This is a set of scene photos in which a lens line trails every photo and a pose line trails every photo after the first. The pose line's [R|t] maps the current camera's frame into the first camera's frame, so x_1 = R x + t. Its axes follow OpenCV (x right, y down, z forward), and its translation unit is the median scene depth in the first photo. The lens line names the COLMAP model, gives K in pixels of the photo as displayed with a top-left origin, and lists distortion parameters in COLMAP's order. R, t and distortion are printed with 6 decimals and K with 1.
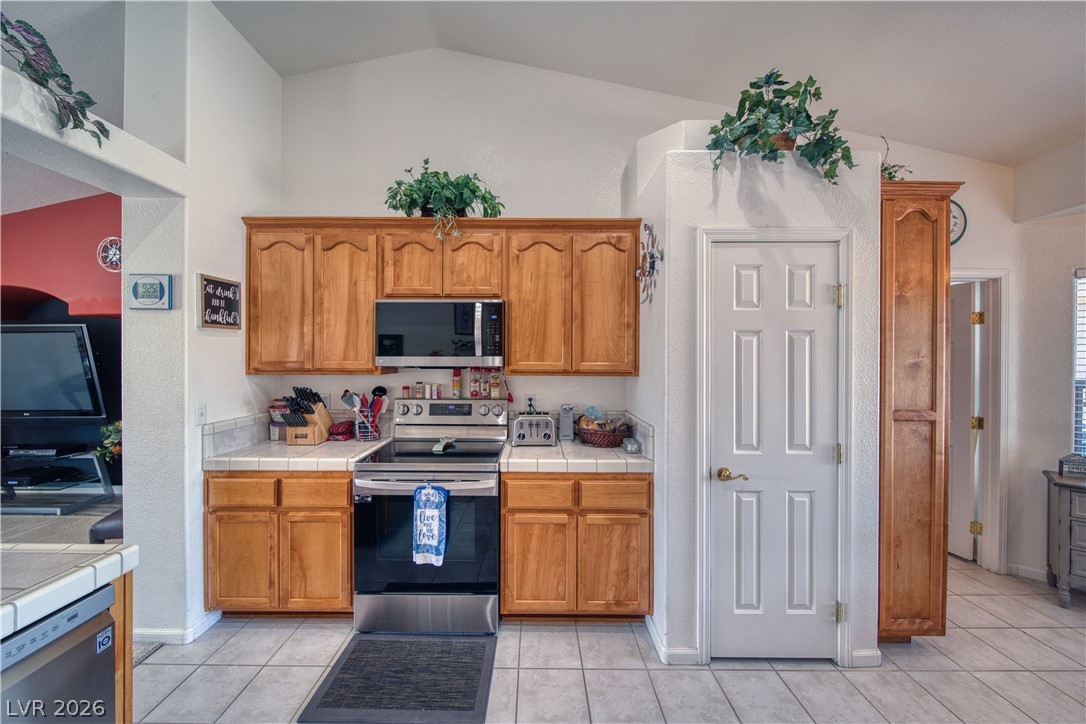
lens RADIAL K [[398.1, 0, 533.5], [0, 398.1, 357.1], [0, 0, 1]] dist [-0.001070, -0.000193]
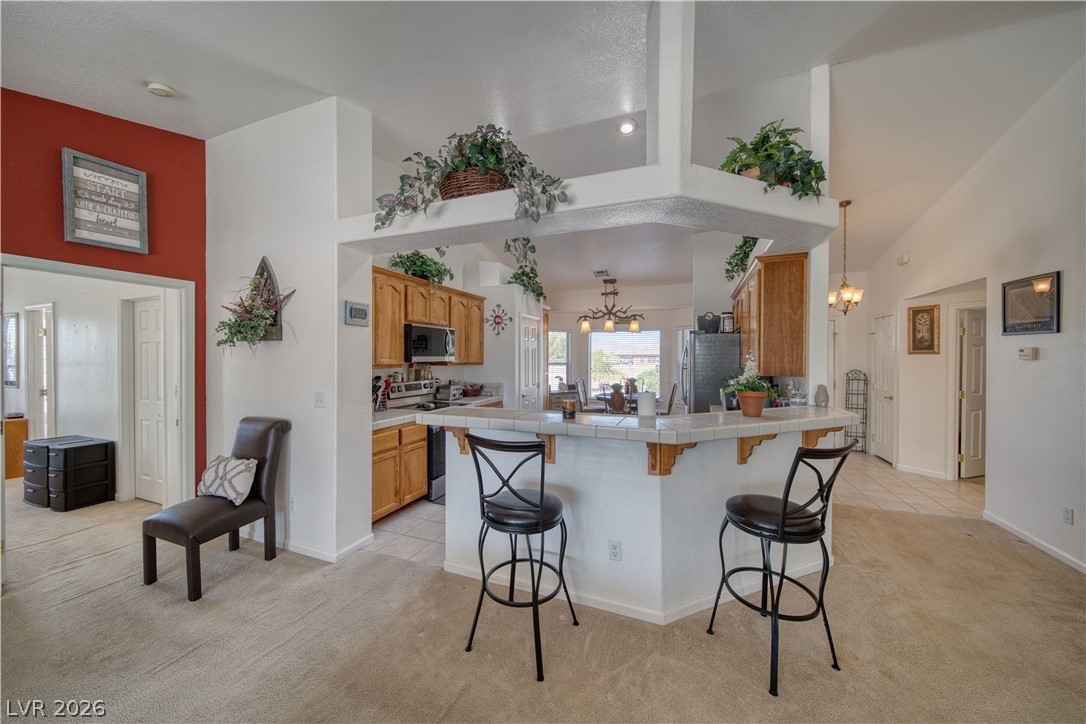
lens RADIAL K [[379.9, 0, 543.0], [0, 379.9, 359.2], [0, 0, 1]] dist [0.000067, -0.002220]
pose [[0.366635, -0.009593, 0.930315, -1.834862], [-0.000596, 0.999944, 0.010545, -0.008419], [-0.930365, -0.004420, 0.366609, -0.148676]]
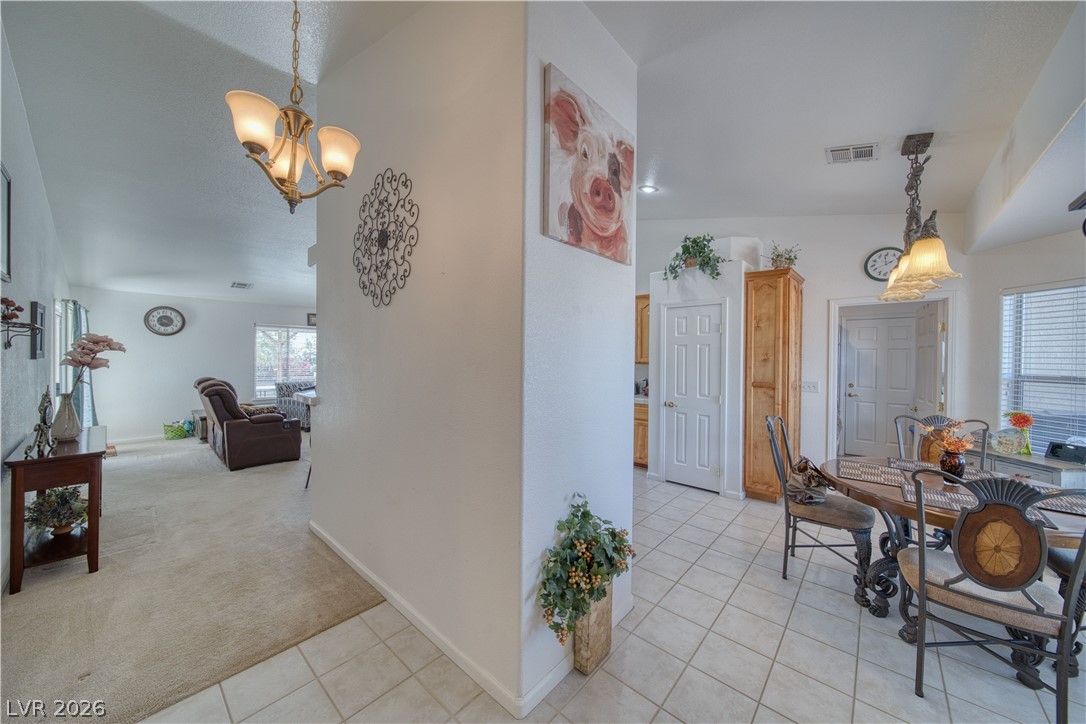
lens RADIAL K [[379.9, 0, 543.0], [0, 379.9, 359.2], [0, 0, 1]] dist [0.000067, -0.002220]
pose [[0.749191, 0.007856, -0.662308, 1.220562], [-0.004602, 0.999967, 0.006655, 0.006597], [0.662338, -0.001937, 0.749202, -1.060408]]
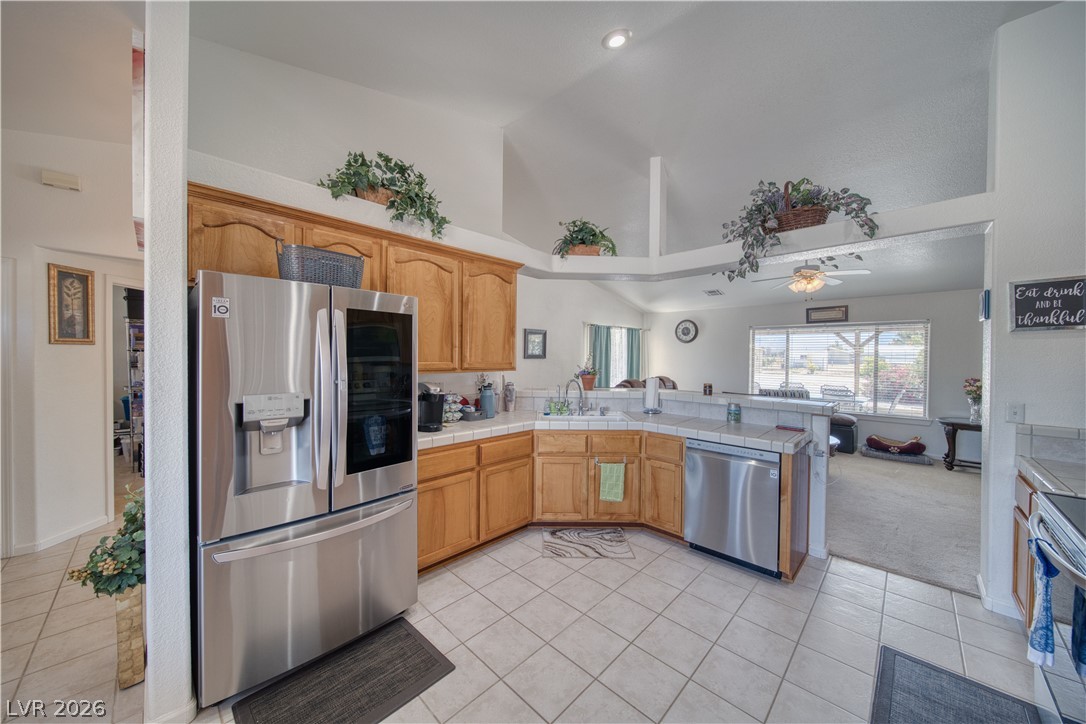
lens RADIAL K [[379.9, 0, 543.0], [0, 379.9, 359.2], [0, 0, 1]] dist [0.000067, -0.002220]
pose [[-0.694639, -0.003648, -0.719349, 0.731762], [-0.012087, 0.999905, 0.006601, 0.007586], [0.719257, 0.013280, -0.694617, 0.749650]]
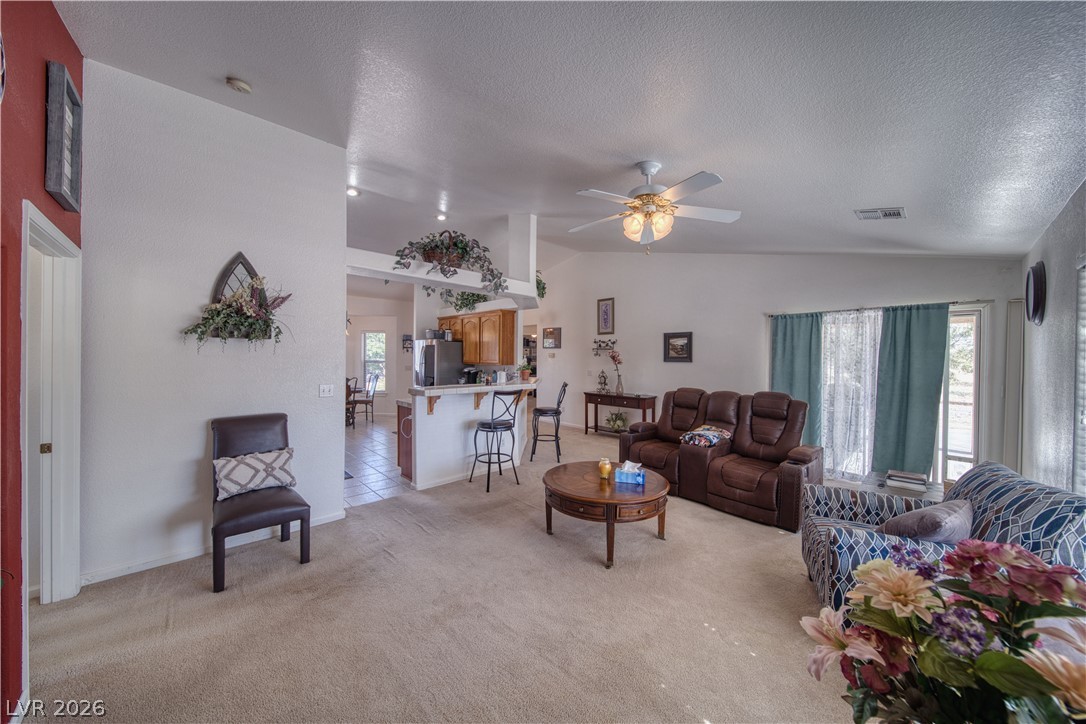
lens RADIAL K [[379.9, 0, 543.0], [0, 379.9, 359.2], [0, 0, 1]] dist [0.000067, -0.002220]
pose [[-0.690404, -0.015203, 0.723264, -2.611664], [-0.012351, 0.999881, 0.009228, -0.011976], [-0.723319, -0.002562, -0.690510, 1.391319]]
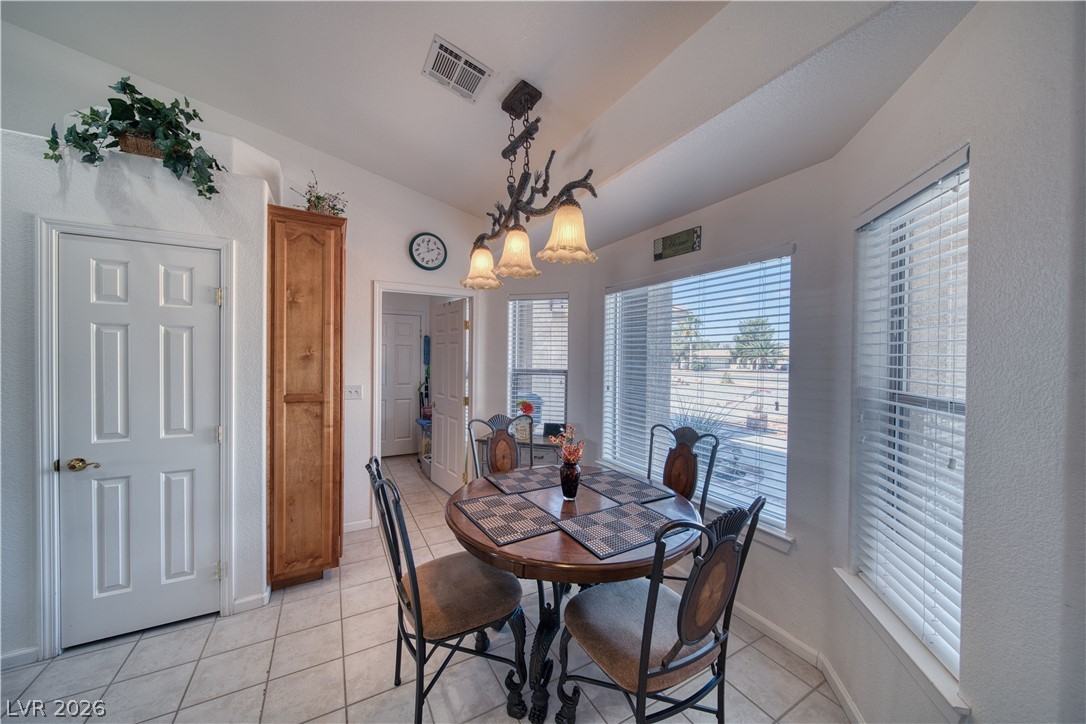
lens RADIAL K [[379.9, 0, 543.0], [0, 379.9, 359.2], [0, 0, 1]] dist [0.000067, -0.002220]
pose [[0.870410, 0.000902, 0.492327, 0.890733], [-0.005553, 0.999953, 0.007985, 0.010068], [-0.492296, -0.009684, 0.870374, -0.356440]]
